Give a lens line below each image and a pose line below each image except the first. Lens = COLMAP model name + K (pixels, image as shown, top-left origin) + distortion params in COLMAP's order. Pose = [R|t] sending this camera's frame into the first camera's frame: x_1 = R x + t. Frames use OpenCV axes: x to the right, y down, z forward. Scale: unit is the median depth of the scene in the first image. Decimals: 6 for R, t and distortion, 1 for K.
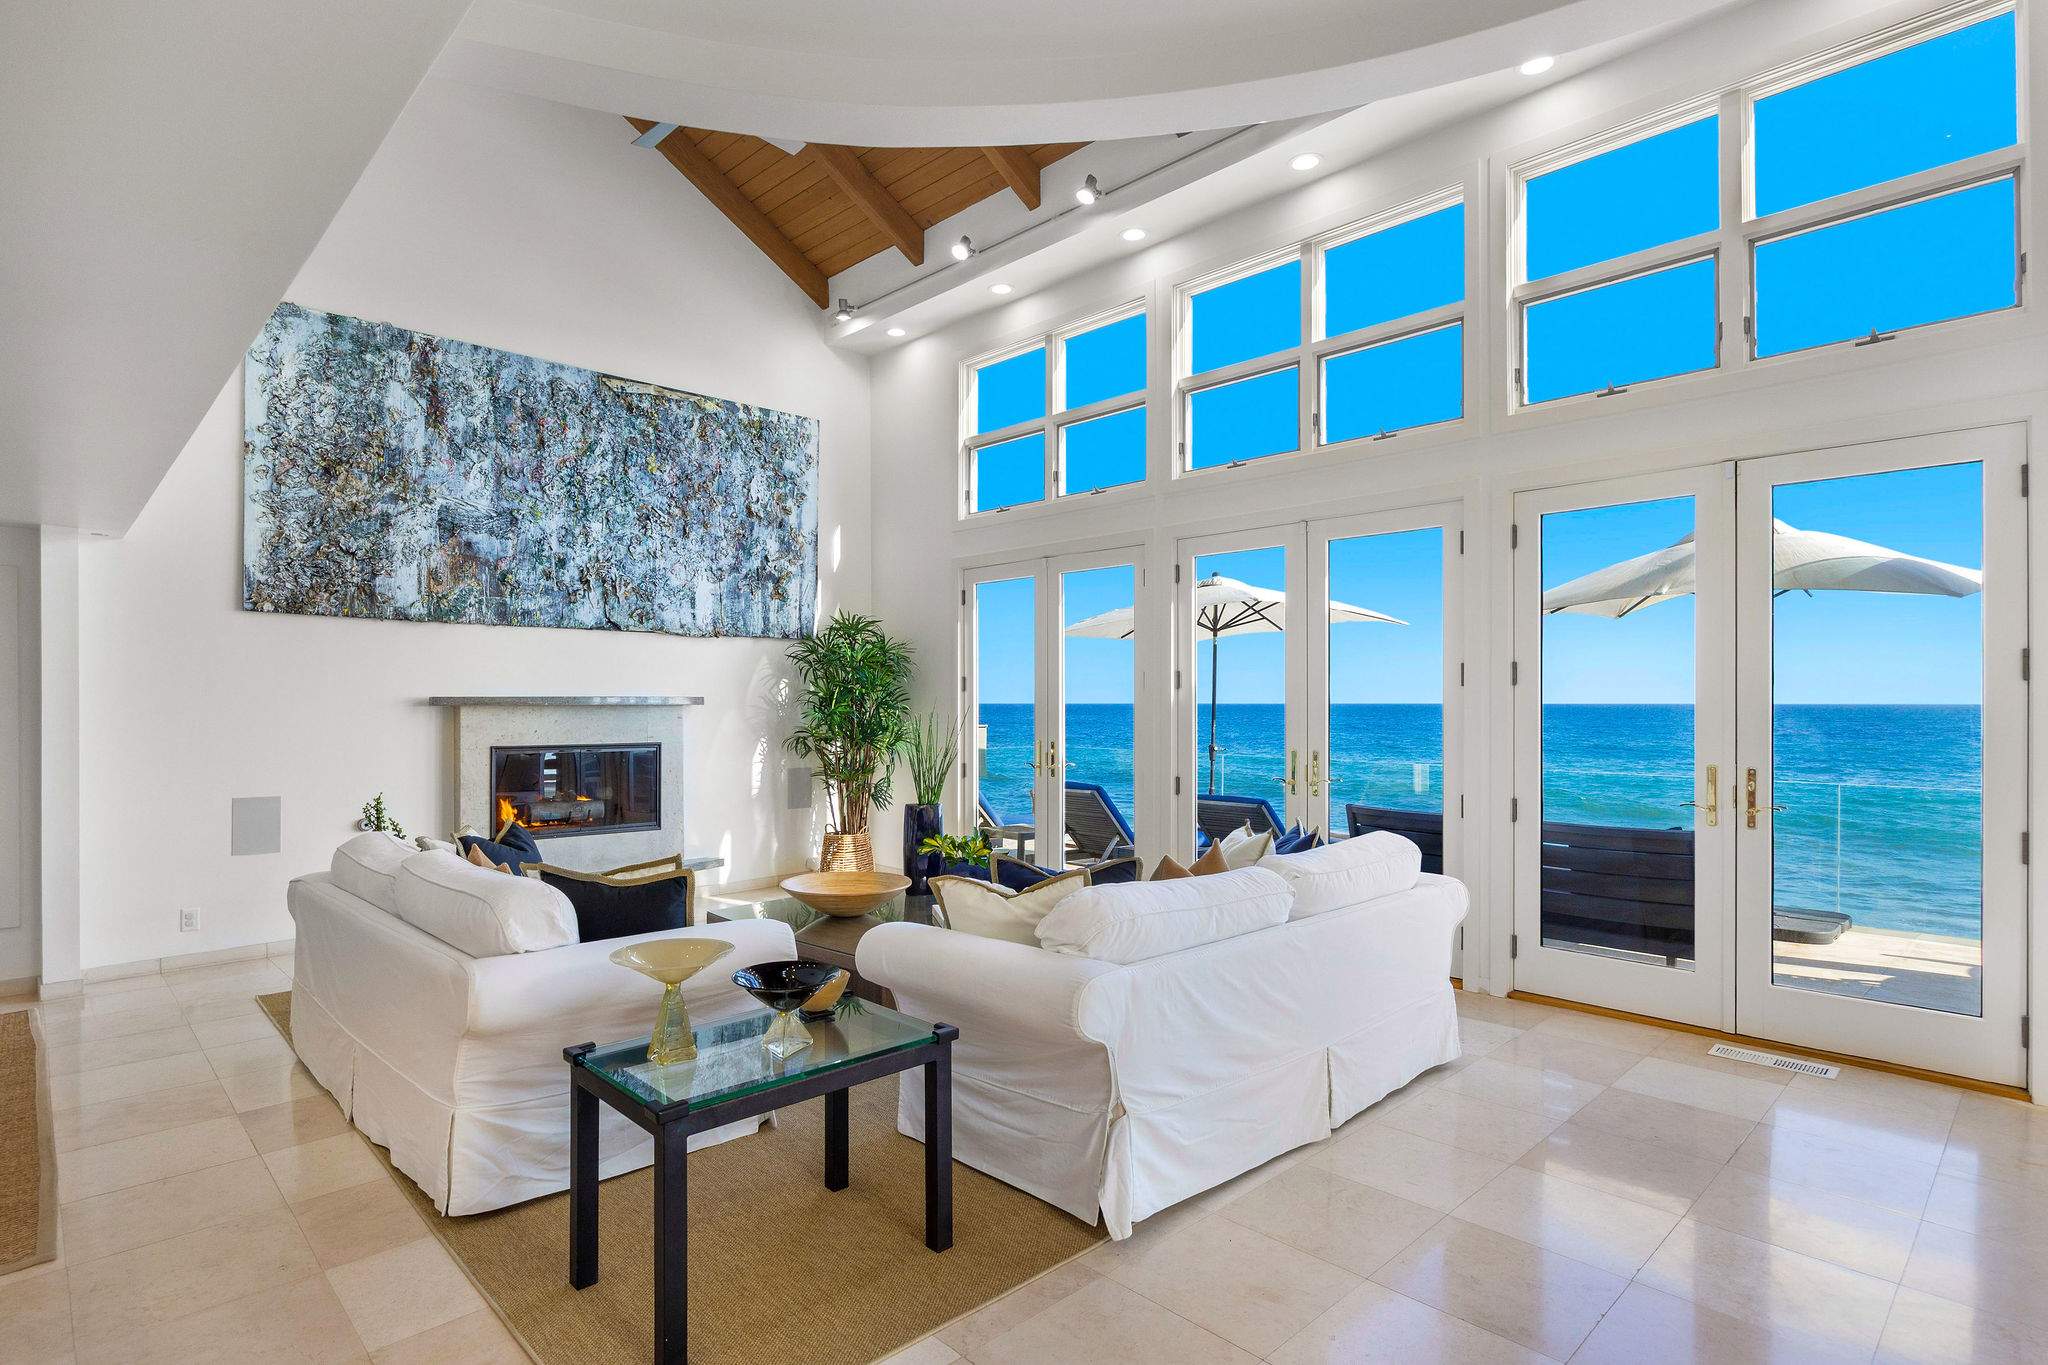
lens RADIAL K [[1043.6, 0, 1021.8], [0, 1043.6, 700.1], [0, 0, 1]] dist [0.000213, 0.000364]
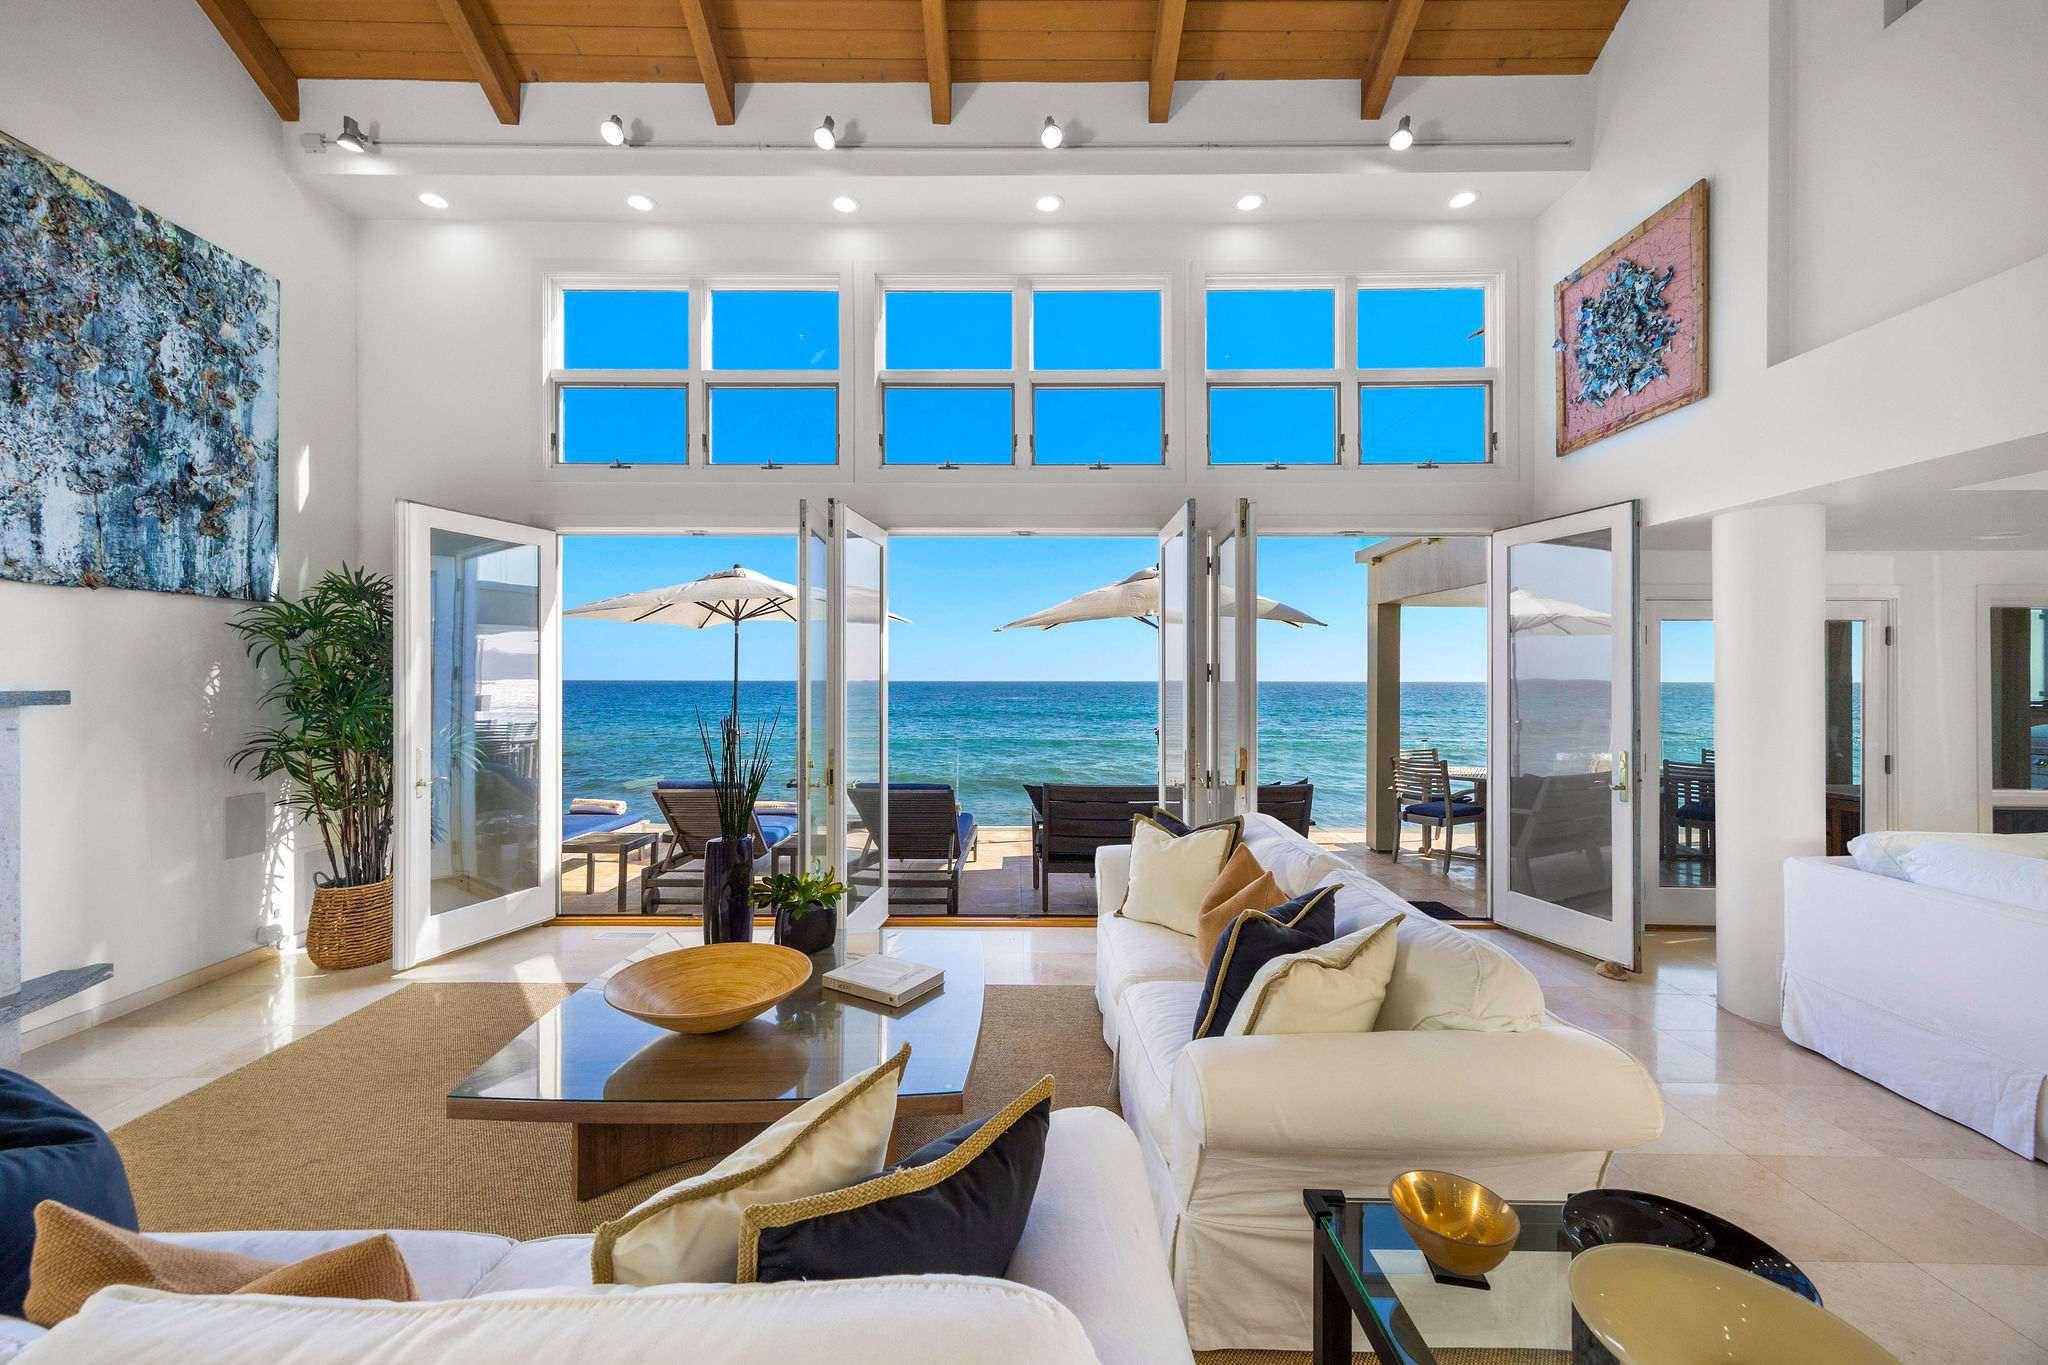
lens RADIAL K [[802.4, 0, 1018.8], [0, 802.4, 678.0], [0, 0, 1]] dist [0.009623, 0.000021]
pose [[0.692905, 0.002014, 0.721026, -0.278156], [-0.001738, 0.999998, -0.001123, -0.010384], [-0.721027, -0.000475, 0.692907, 0.329882]]
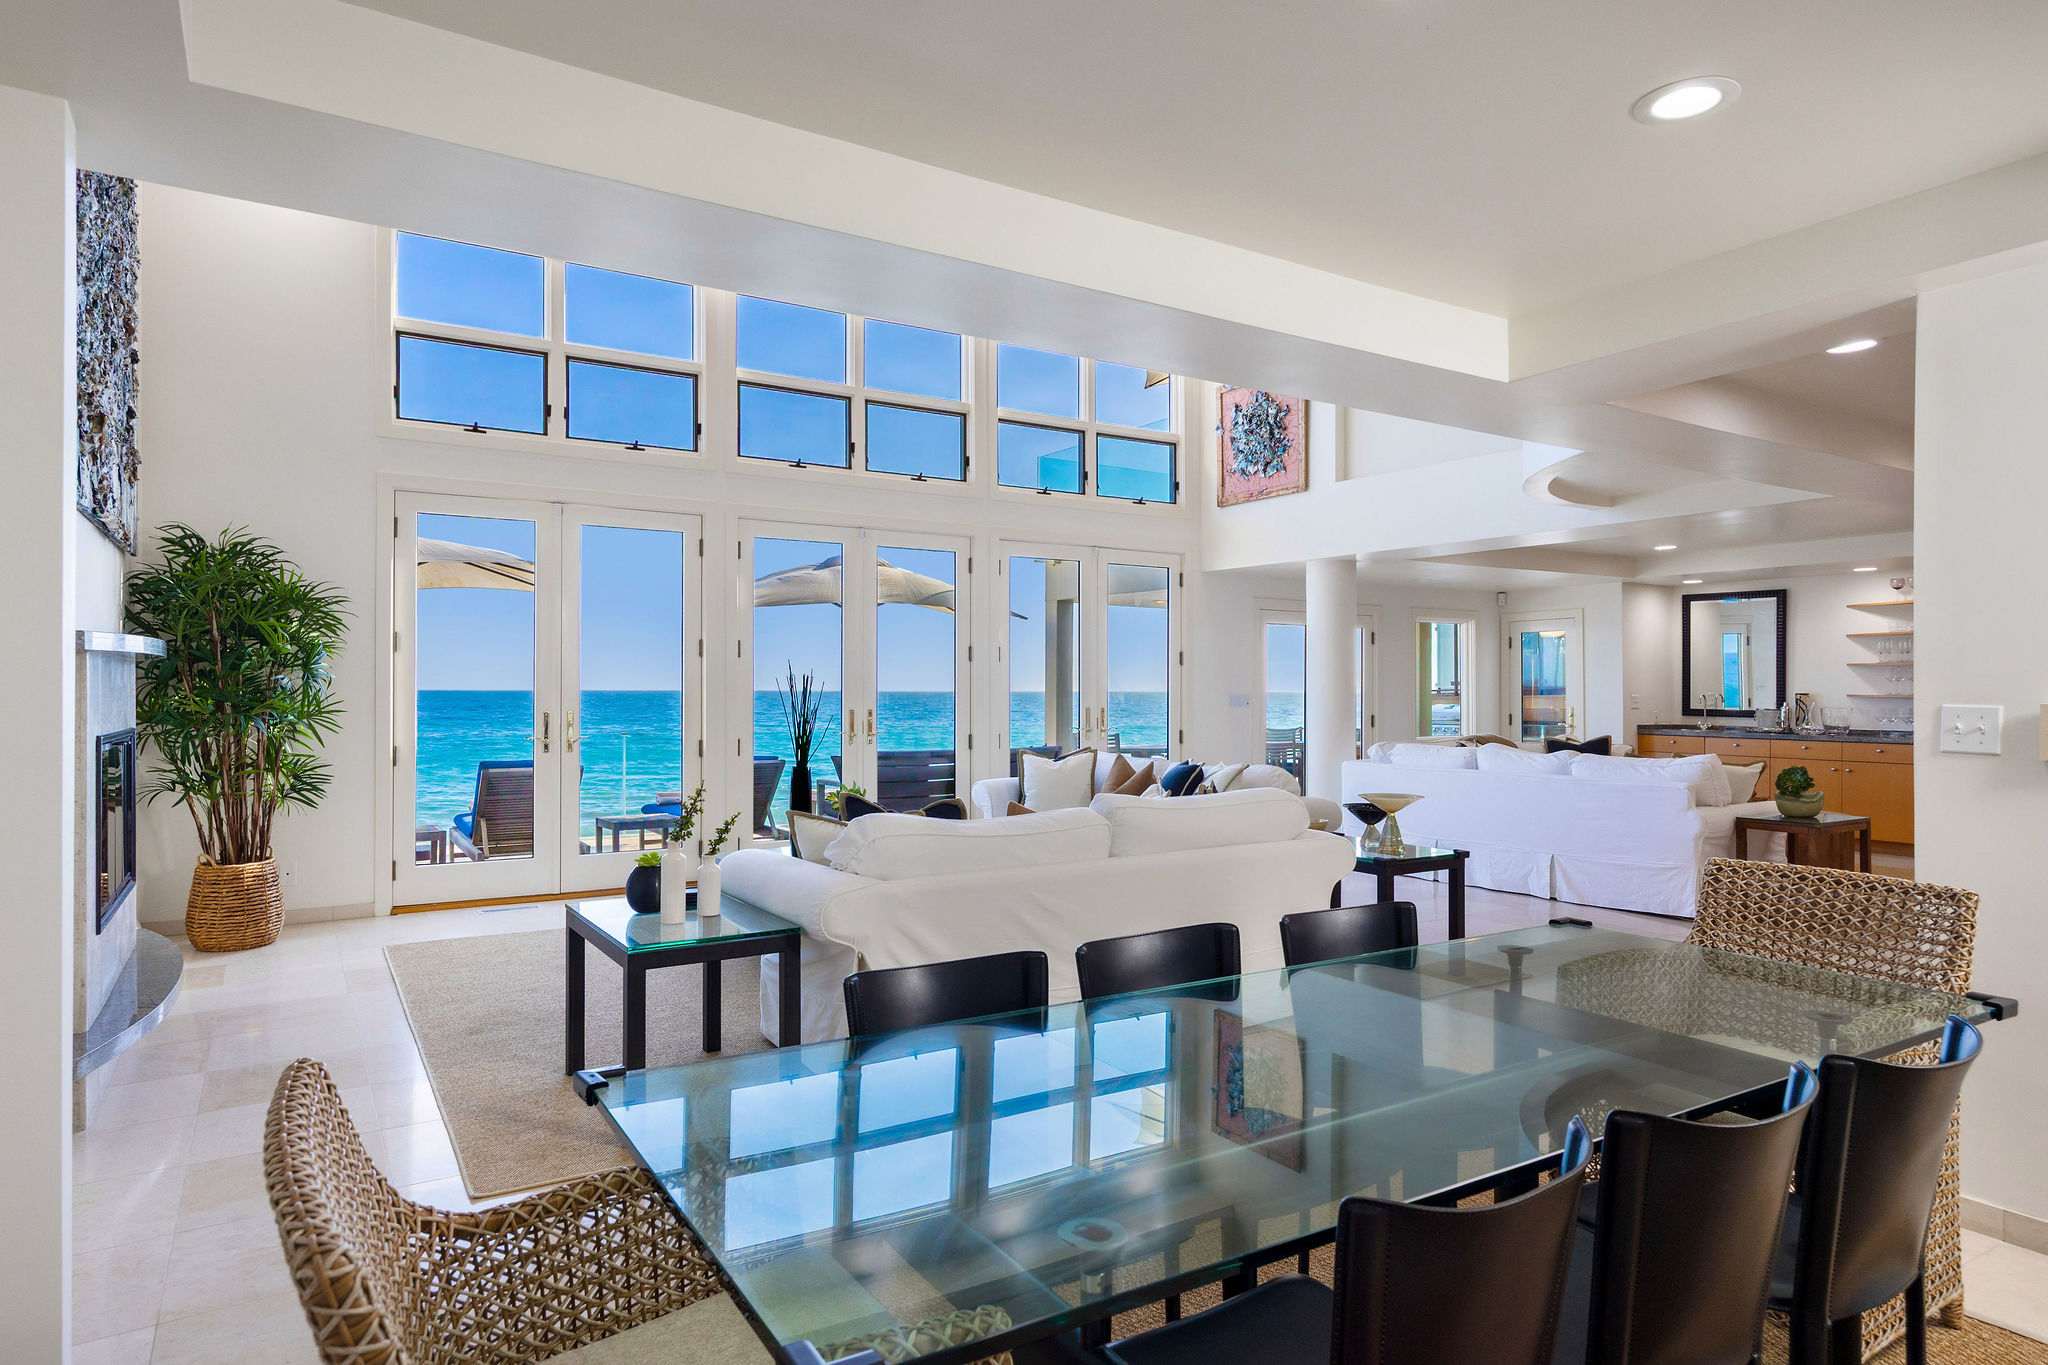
lens RADIAL K [[1195.8, 0, 1017.8], [0, 1195.8, 685.0], [0, 0, 1]] dist [0.004237, 0.001226]
pose [[0.203064, 0.004827, 0.979154, -0.886499], [-0.004480, 0.999982, -0.004001, 0.020430], [-0.979155, -0.003574, 0.203082, 0.410190]]
